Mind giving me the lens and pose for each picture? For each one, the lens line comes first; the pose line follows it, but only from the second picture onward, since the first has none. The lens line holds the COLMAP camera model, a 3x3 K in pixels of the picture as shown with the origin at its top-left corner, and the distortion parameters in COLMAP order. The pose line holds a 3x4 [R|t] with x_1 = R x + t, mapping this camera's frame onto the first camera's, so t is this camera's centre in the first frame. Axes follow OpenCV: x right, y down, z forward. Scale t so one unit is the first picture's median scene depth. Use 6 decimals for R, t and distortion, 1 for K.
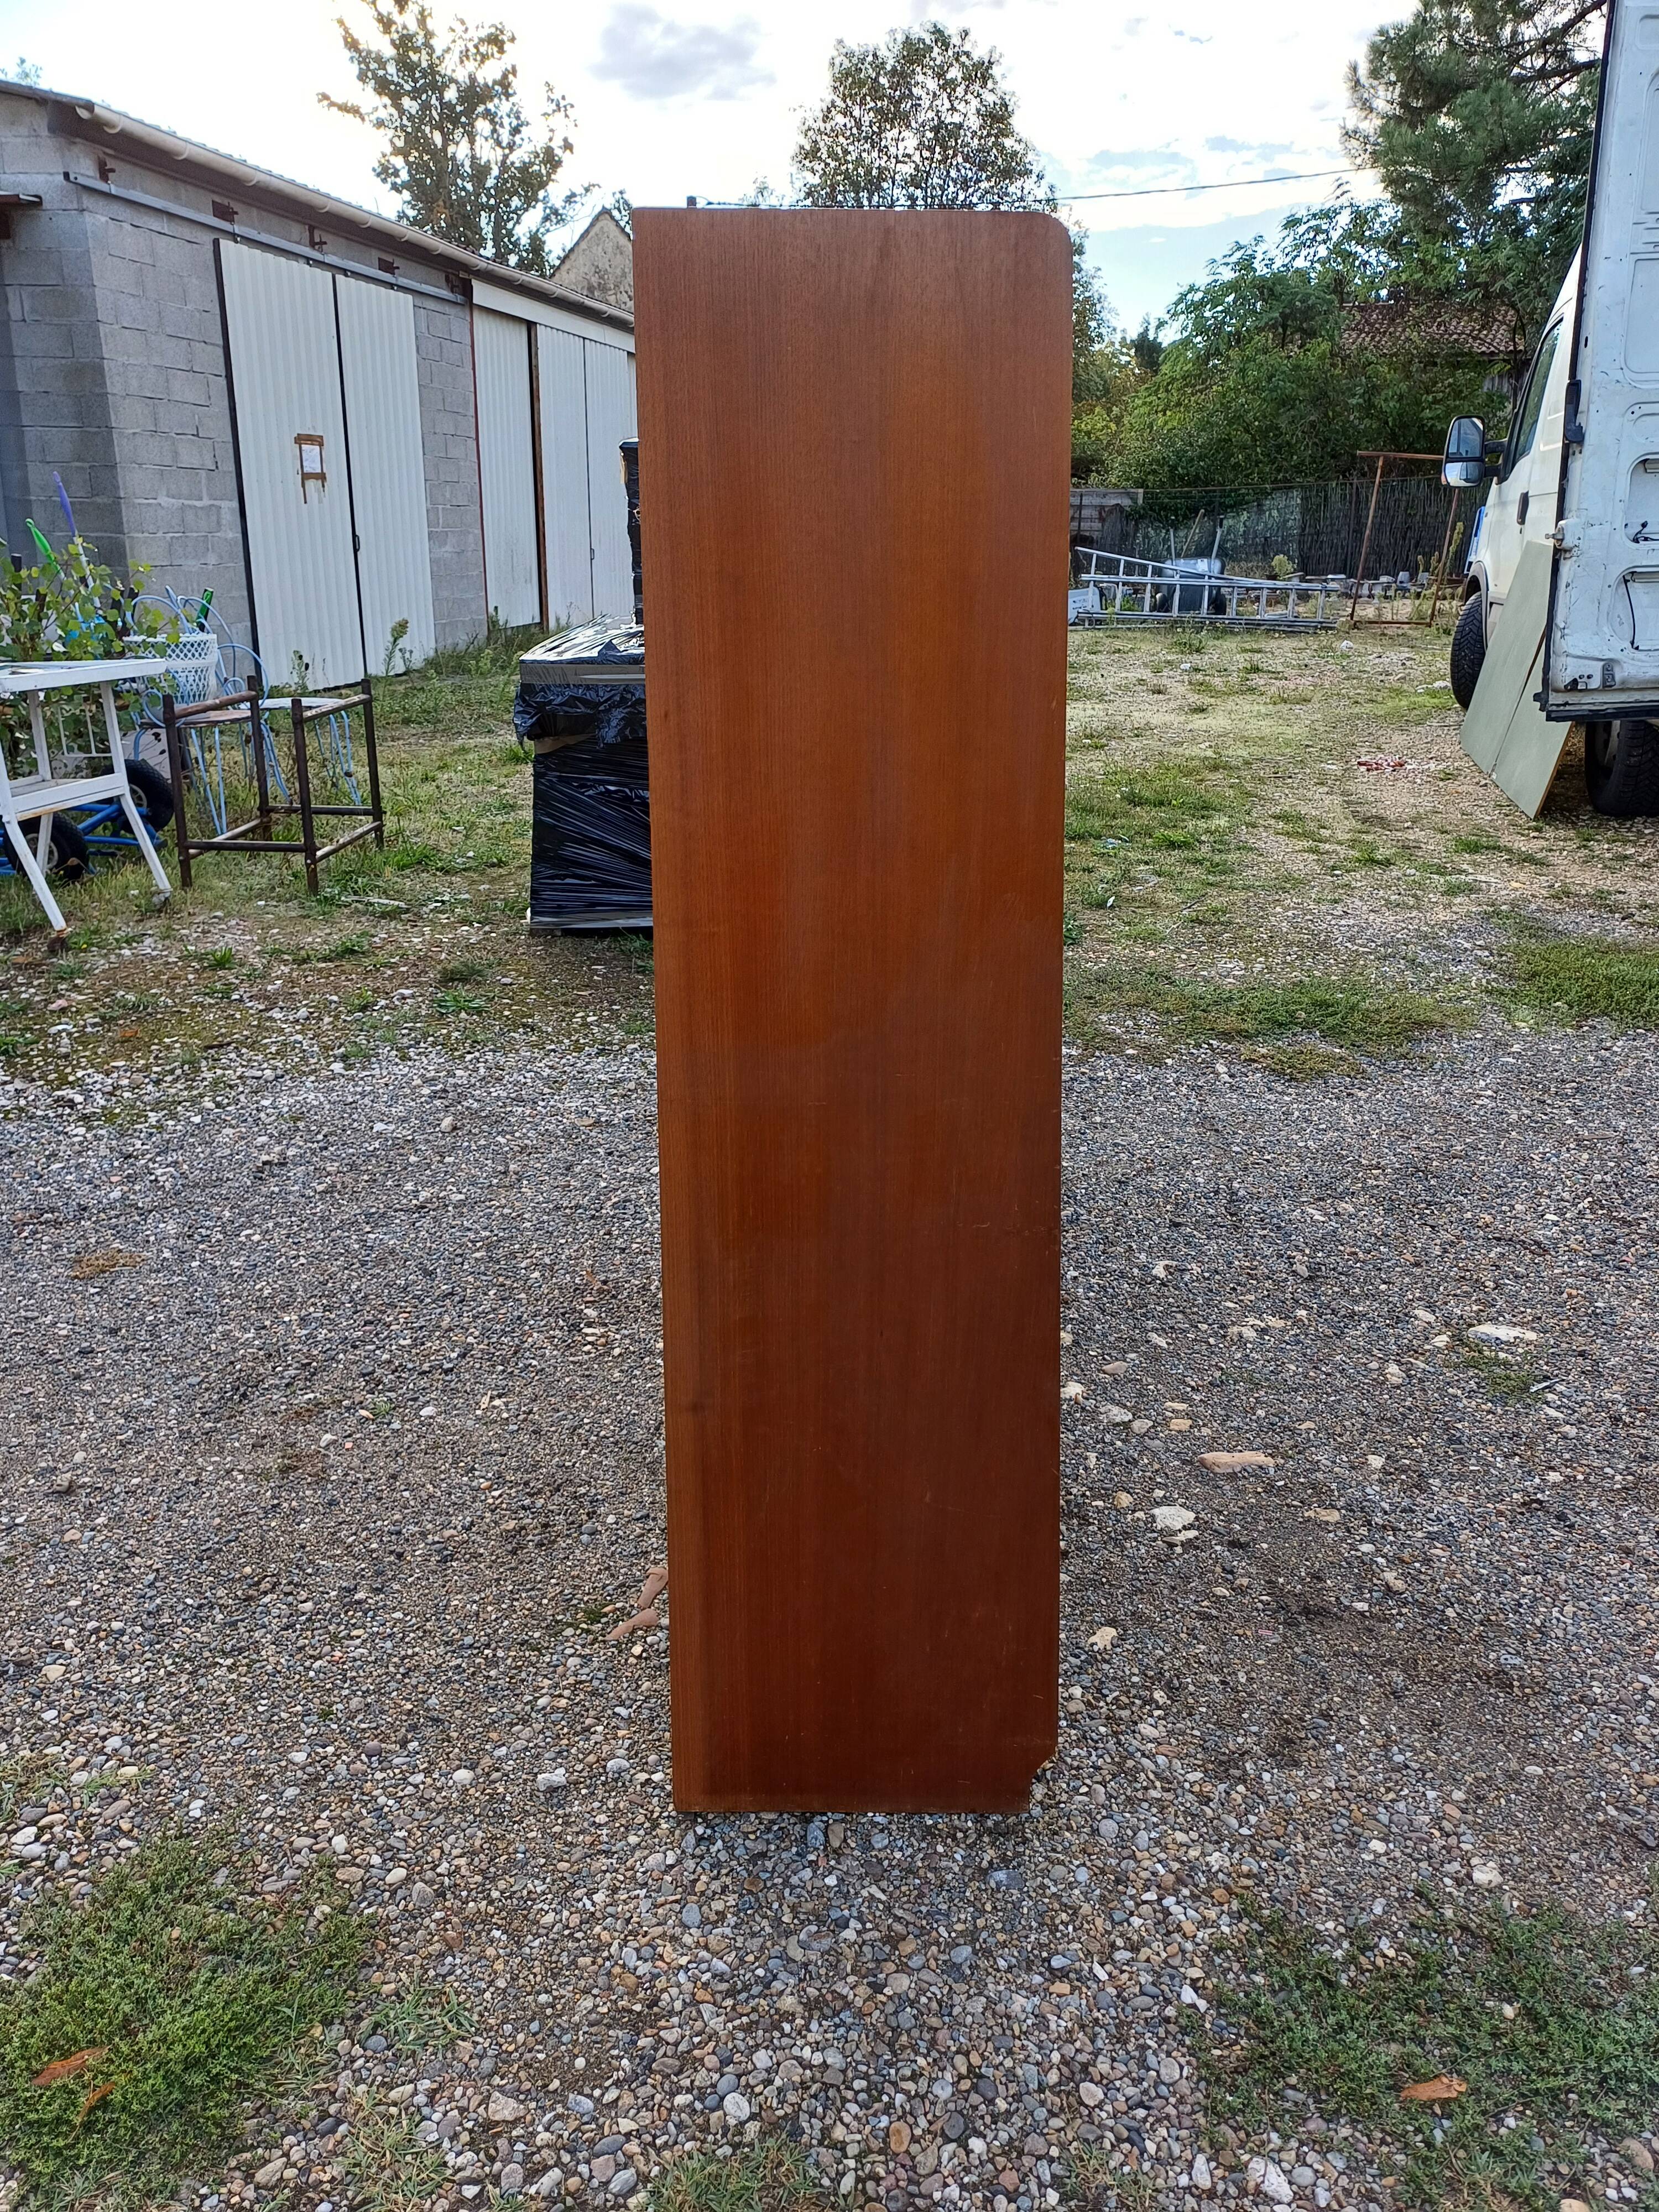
lens RADIAL K [[1636.4, 0, 829.5], [0, 1636.4, 1106.0], [0, 0, 1]] dist [0.022685, -0.010507]
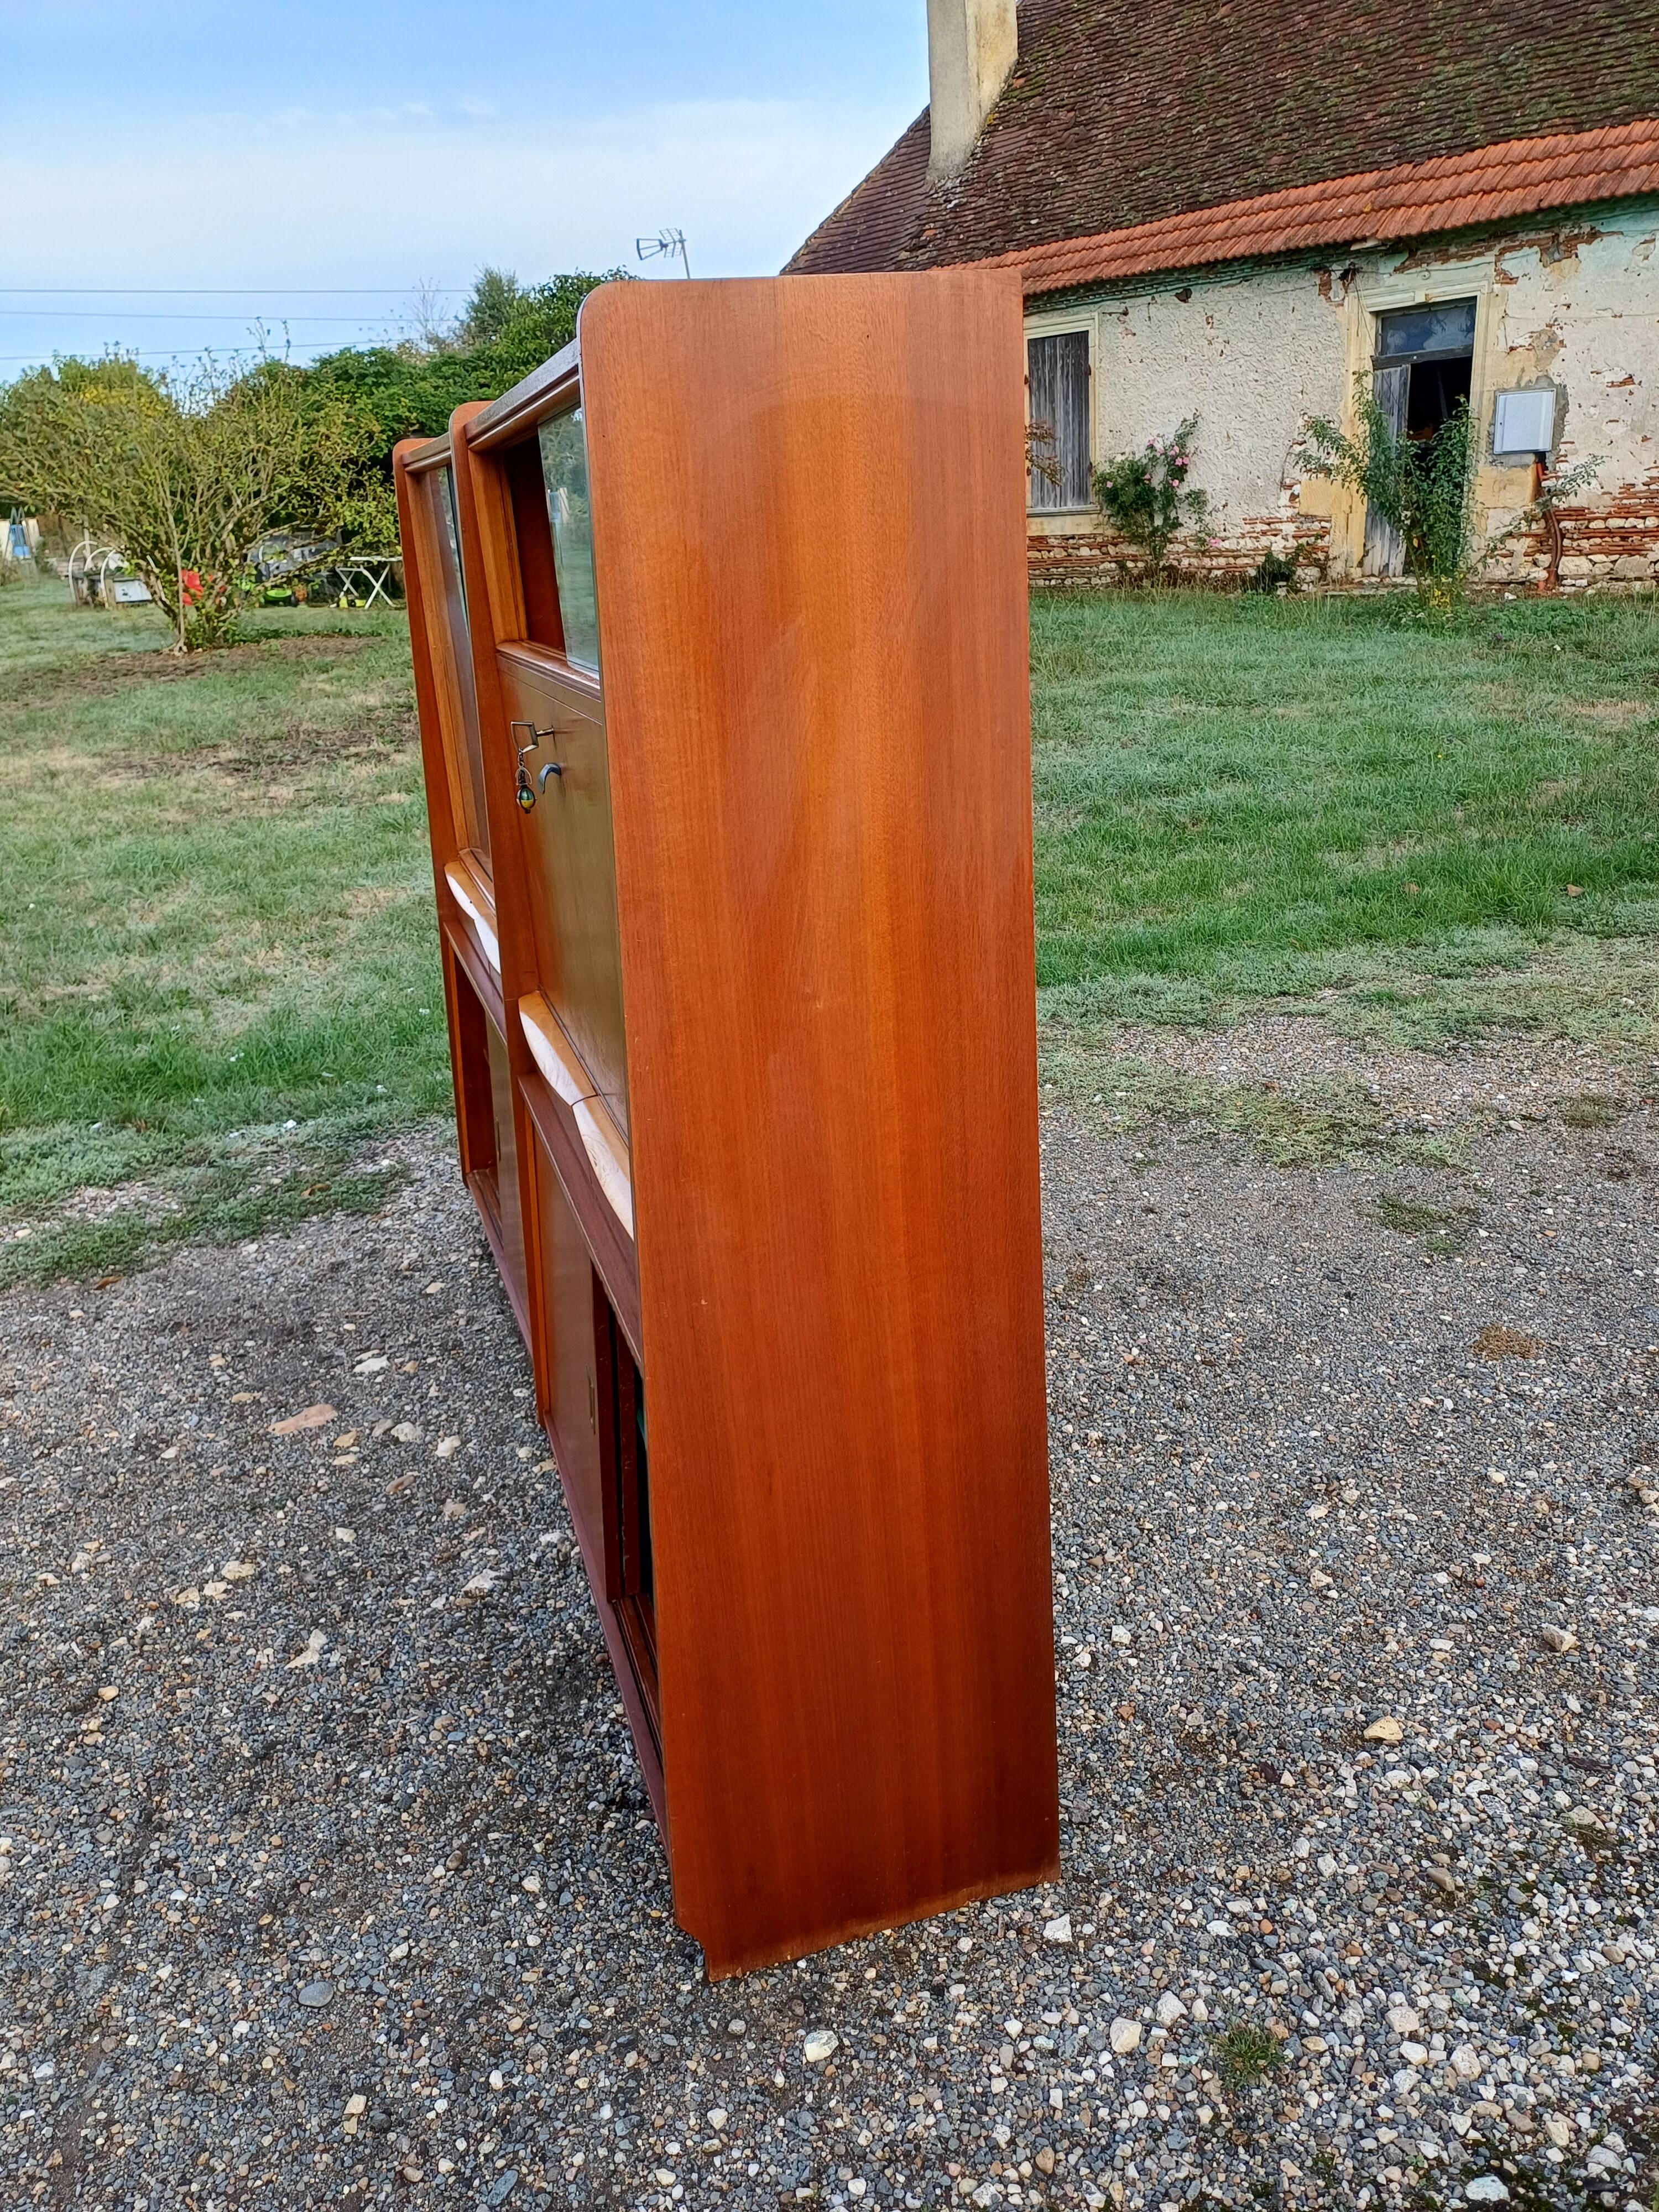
lens RADIAL K [[1642.6, 0, 833.0], [0, 1642.6, 1092.1], [0, 0, 1]] dist [0.038140, -0.020436]
pose [[-0.944459, 0.147427, -0.293705, 0.272771], [-0.075947, 0.771616, 0.631539, -0.951046], [0.319733, 0.618769, -0.717563, 2.408041]]
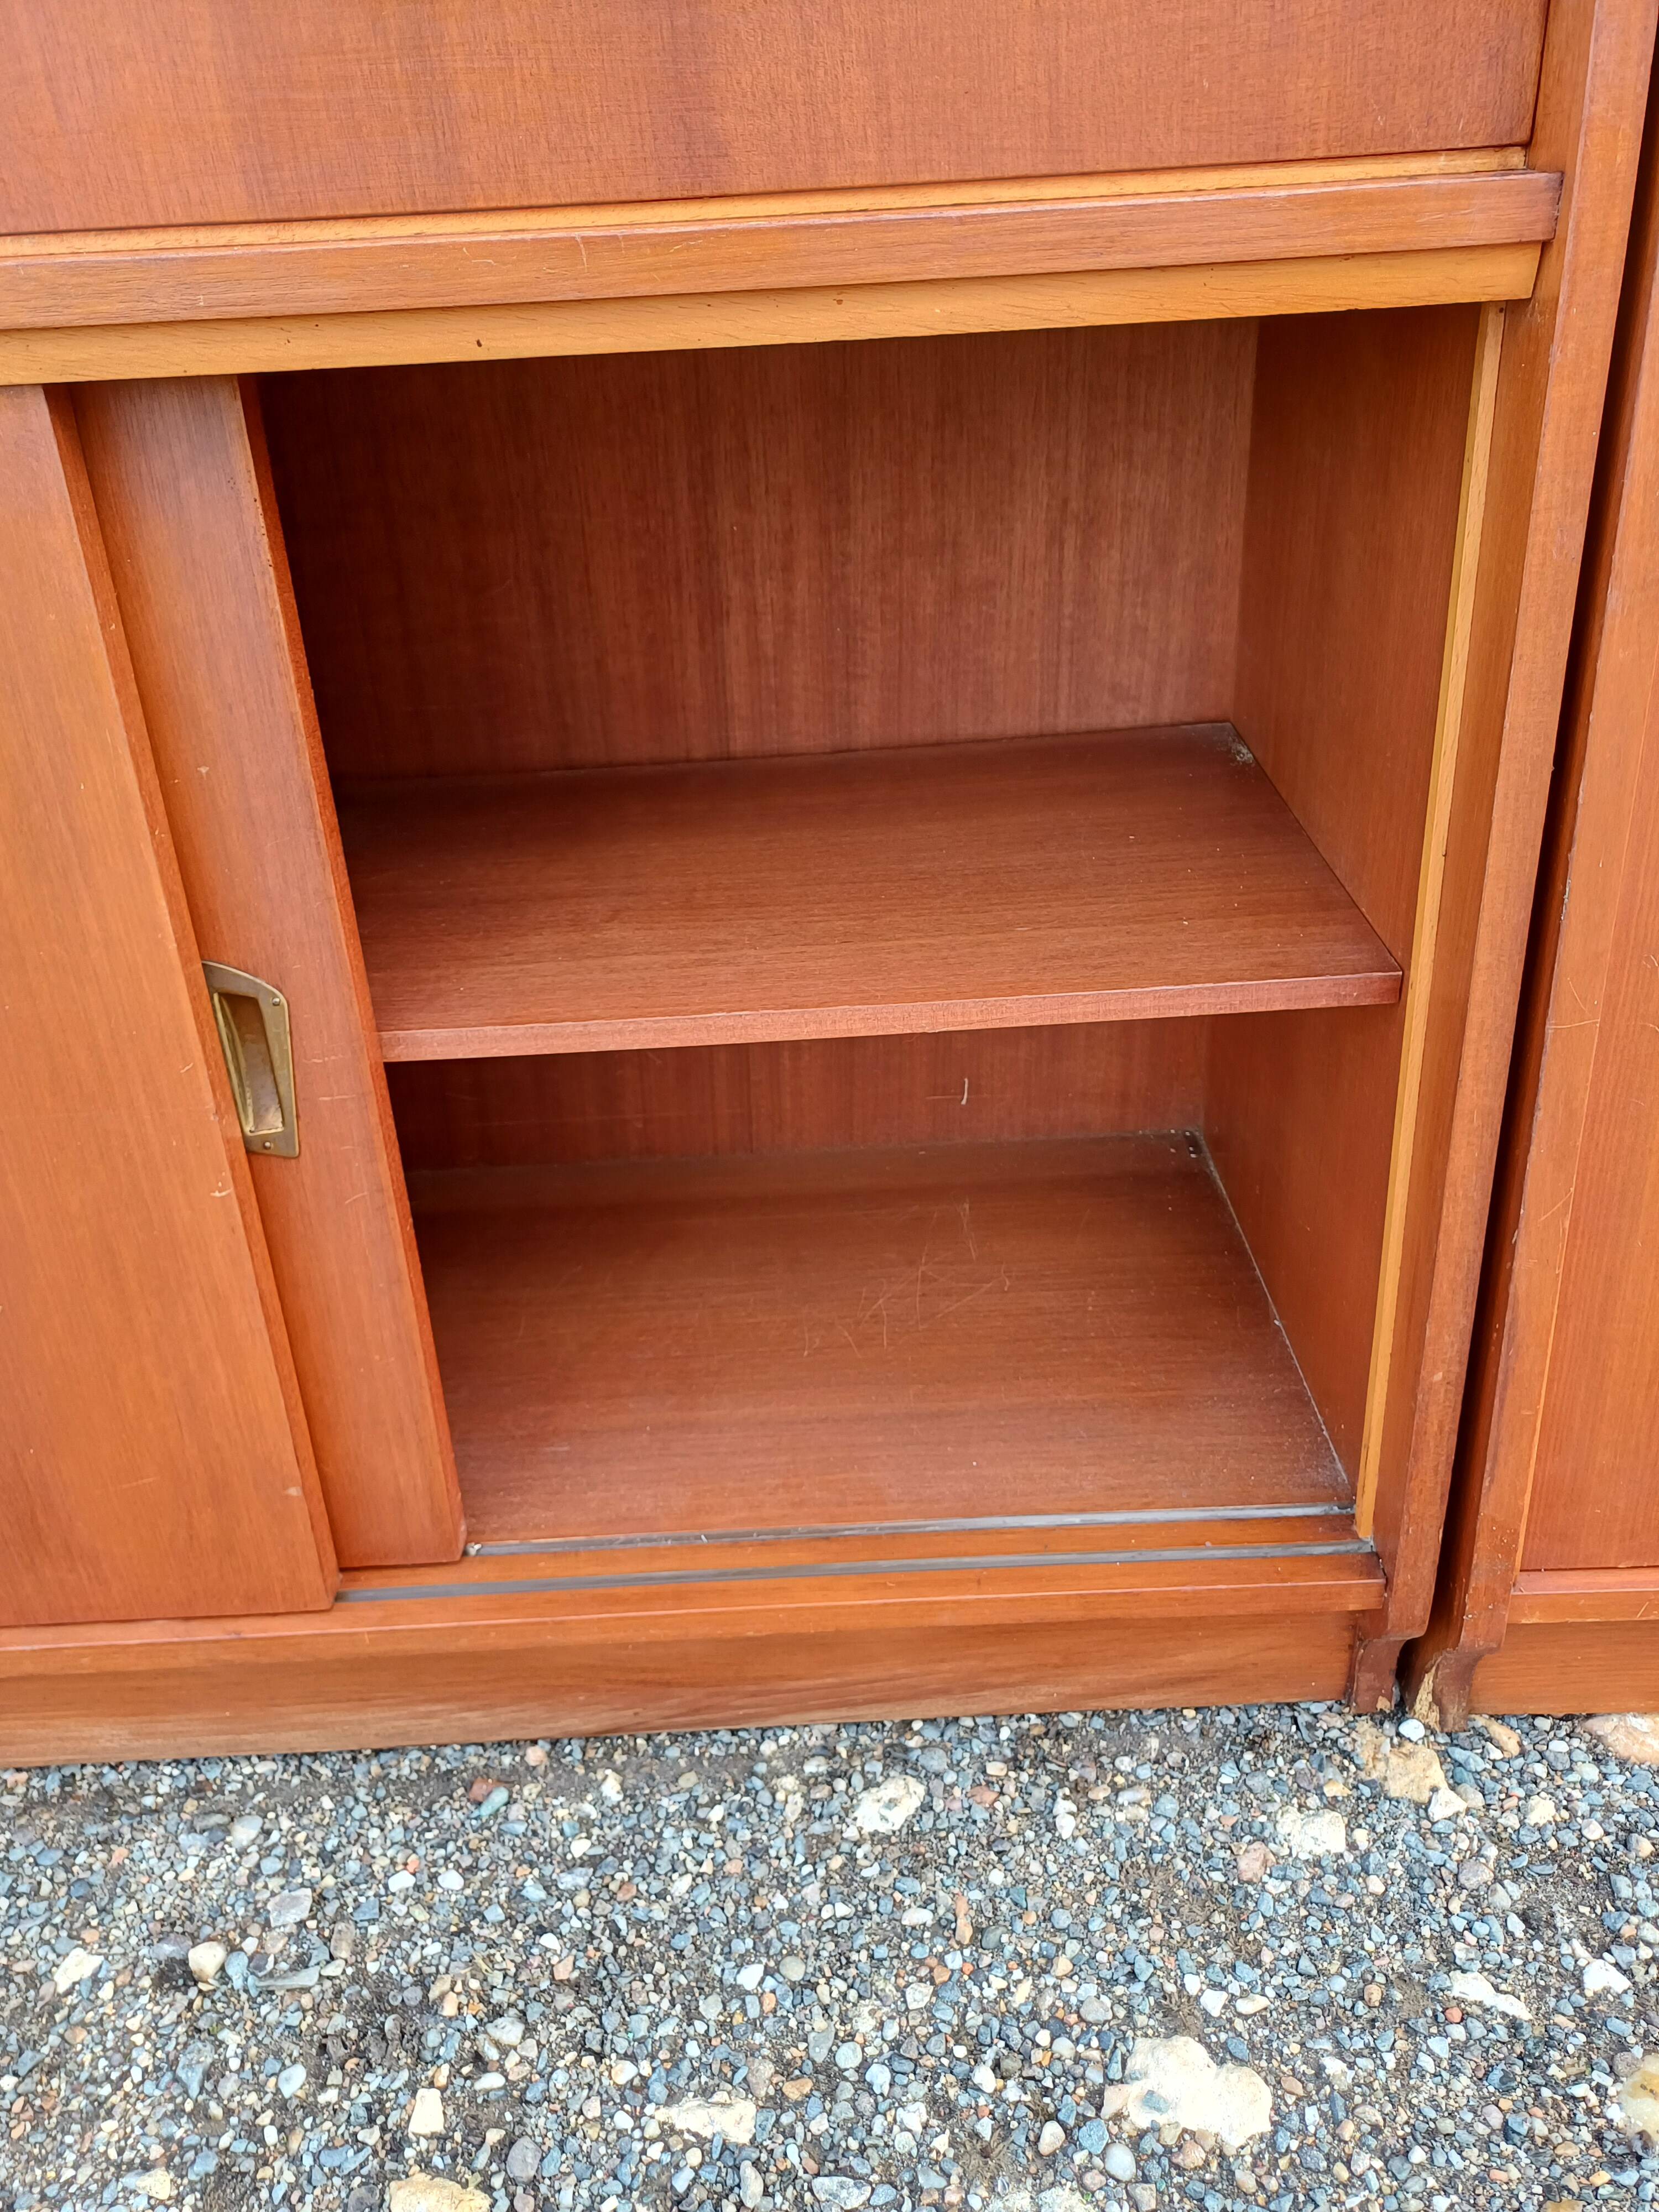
lens RADIAL K [[1682.6, 0, 836.7], [0, 1682.6, 1107.1], [0, 0, 1]] dist [0.029001, -0.010579]
pose [[0.013882, 0.464428, -0.885502, 0.440323], [-0.303582, 0.845742, 0.438815, -0.070448], [0.952704, 0.262731, 0.152732, 1.247892]]
